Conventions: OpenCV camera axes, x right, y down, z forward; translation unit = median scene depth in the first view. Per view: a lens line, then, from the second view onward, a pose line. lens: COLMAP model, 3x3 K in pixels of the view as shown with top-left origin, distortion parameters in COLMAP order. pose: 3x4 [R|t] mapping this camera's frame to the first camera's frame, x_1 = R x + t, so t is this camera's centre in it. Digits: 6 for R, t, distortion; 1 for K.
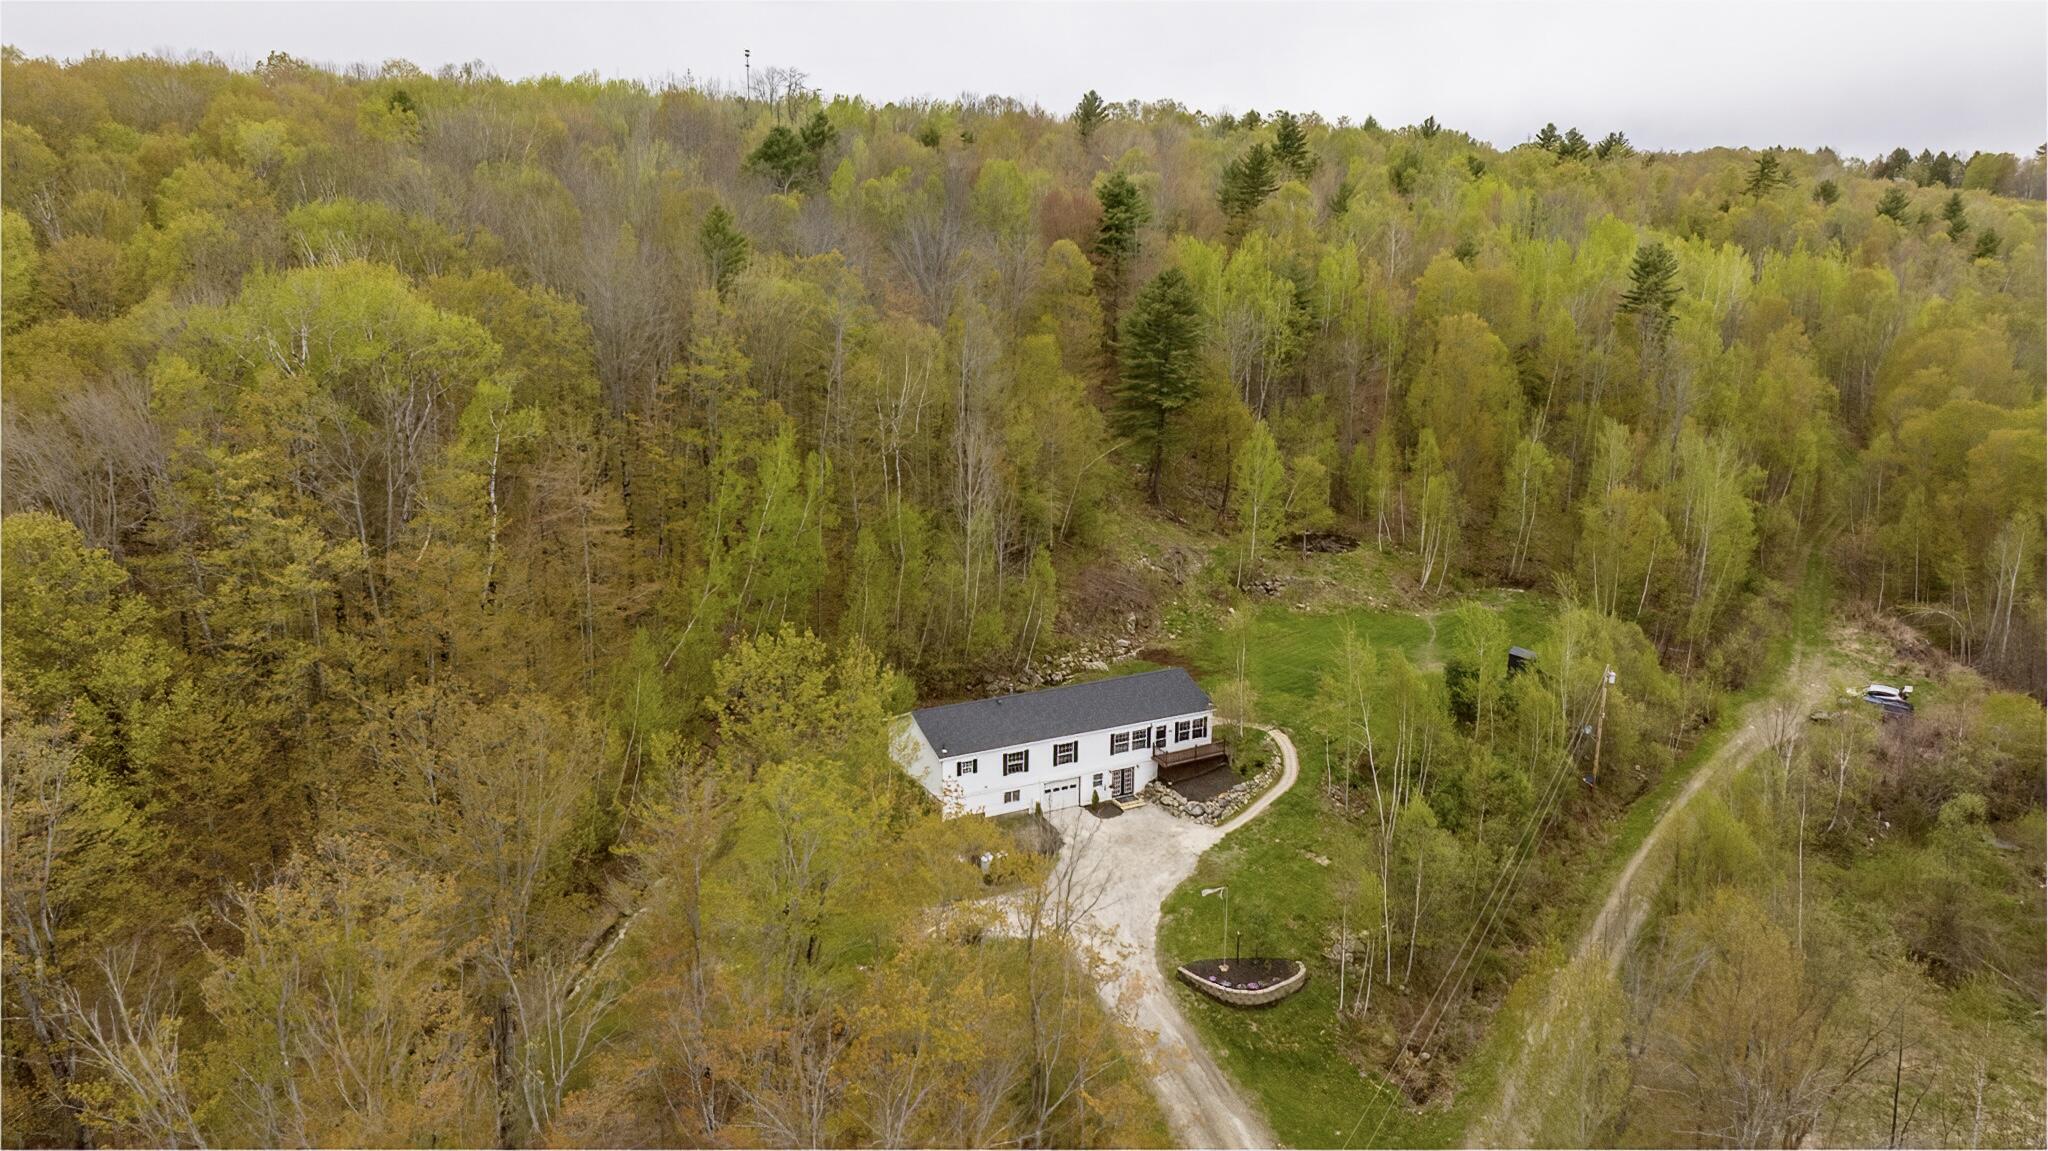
lens RADIAL K [[1426.0, 0, 1045.9], [0, 1426.0, 564.9], [0, 0, 1]] dist [-0.025155, -0.006519]
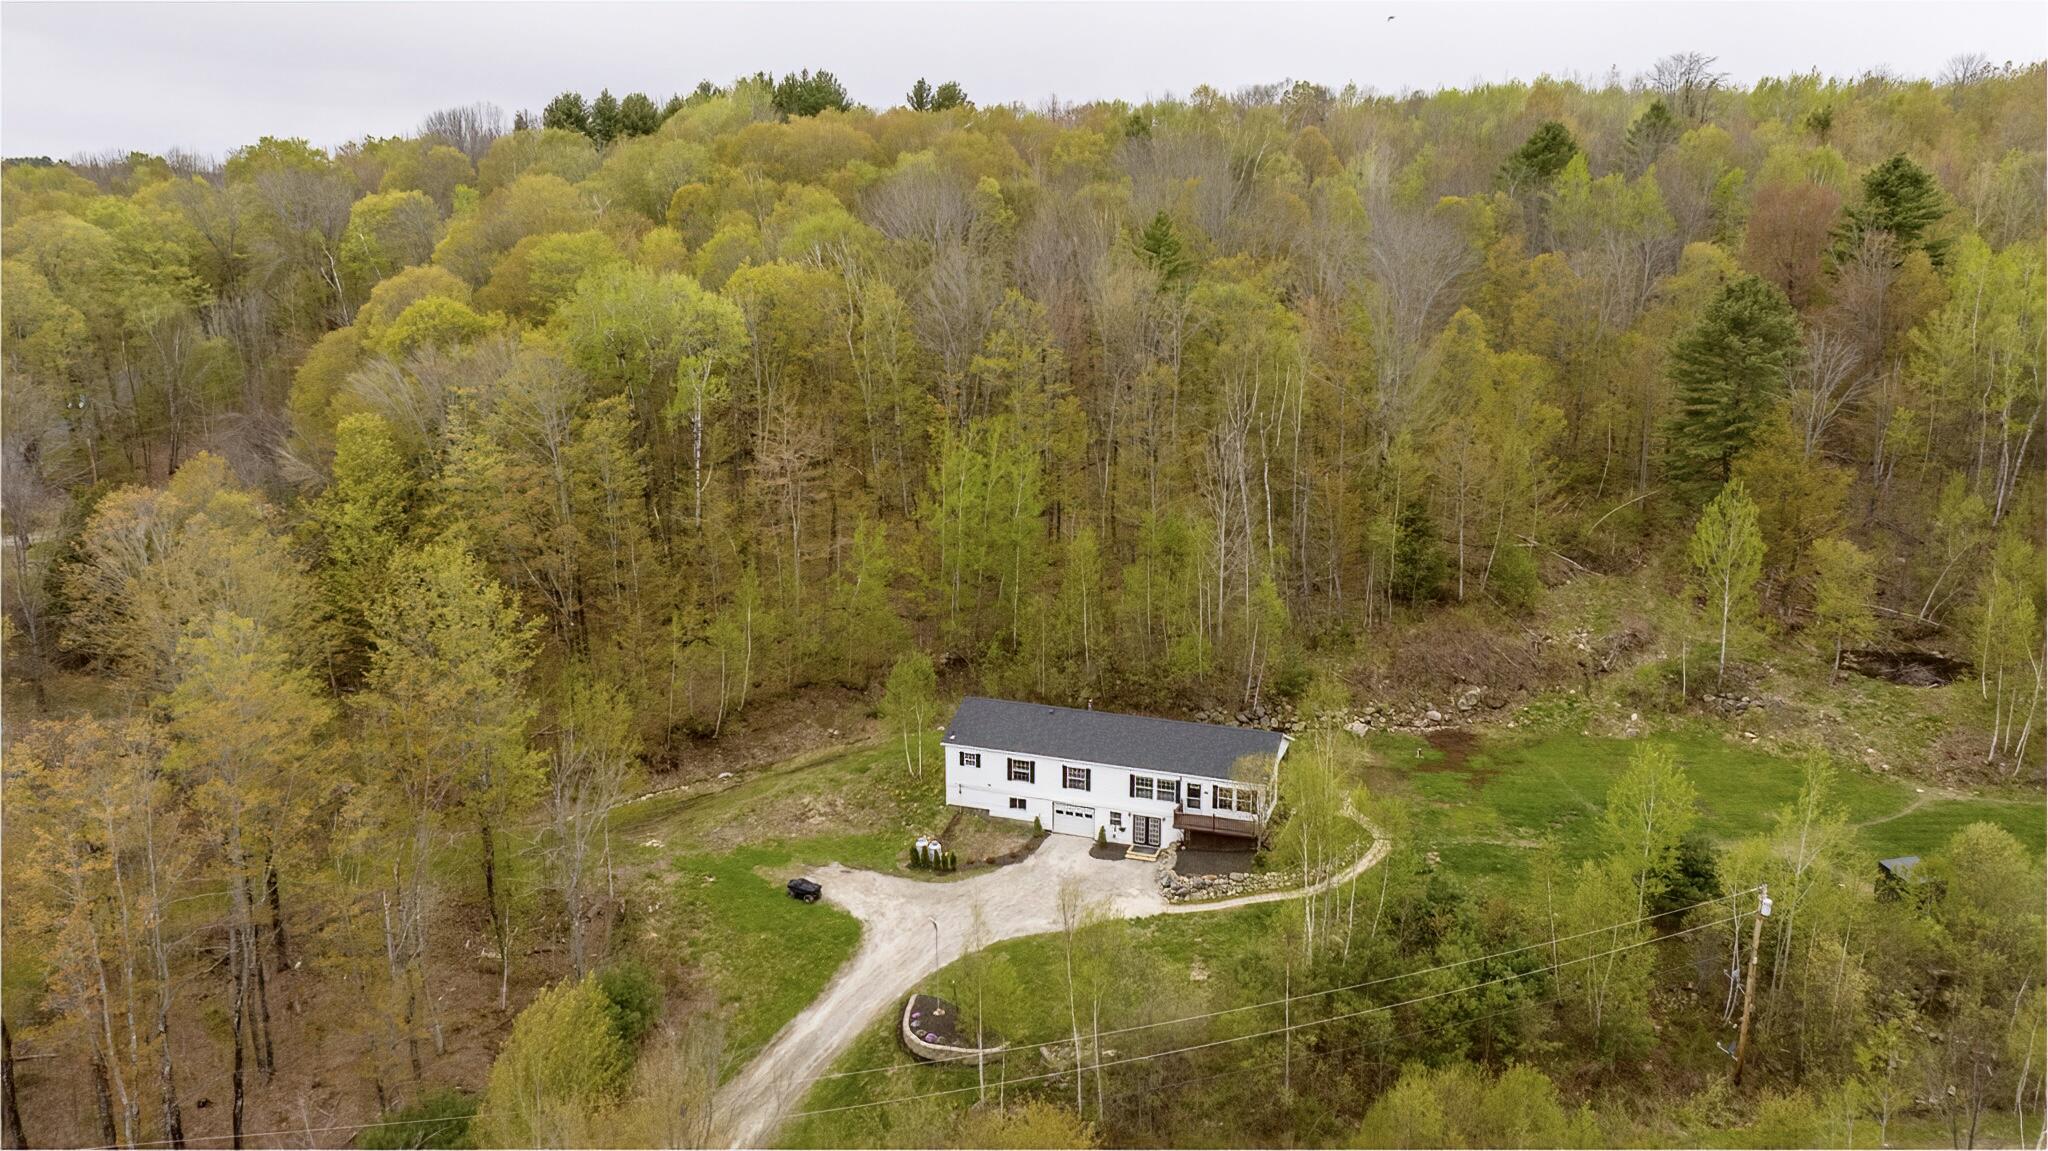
lens RADIAL K [[1426.0, 0, 1026.5], [0, 1426.0, 581.7], [0, 0, 1]] dist [-0.025155, -0.006519]
pose [[0.641859, 0.165026, -0.748855, 0.676952], [-0.162606, 0.983651, 0.077395, -0.064670], [0.749384, 0.072092, 0.658200, 0.334520]]
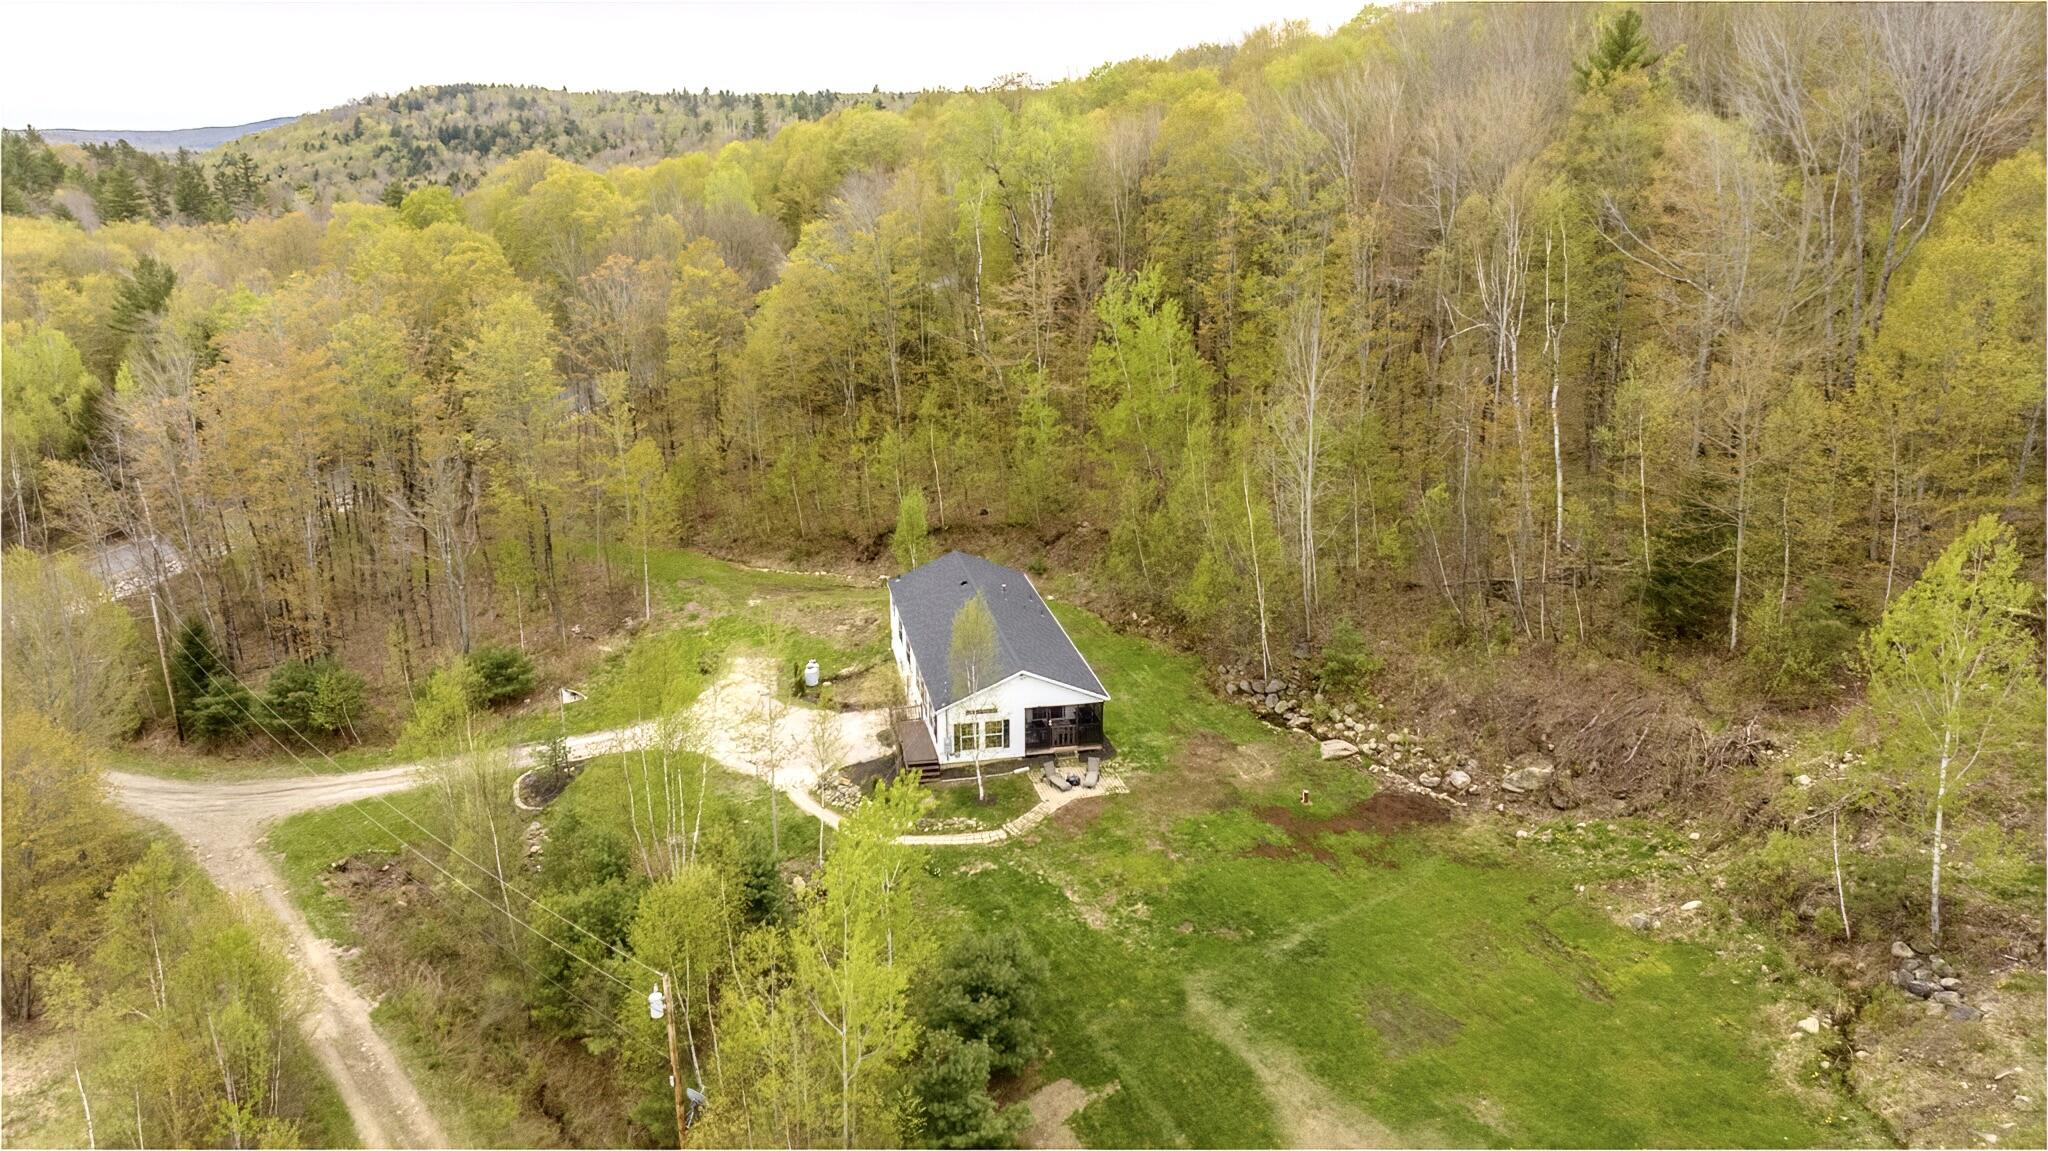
lens RADIAL K [[1426.0, 0, 1037.9], [0, 1426.0, 583.9], [0, 0, 1]] dist [-0.025155, -0.006519]
pose [[-0.301344, 0.276499, -0.912546, 0.757924], [-0.218031, 0.911697, 0.348241, -0.219788], [0.928253, 0.303904, -0.214449, 1.231638]]
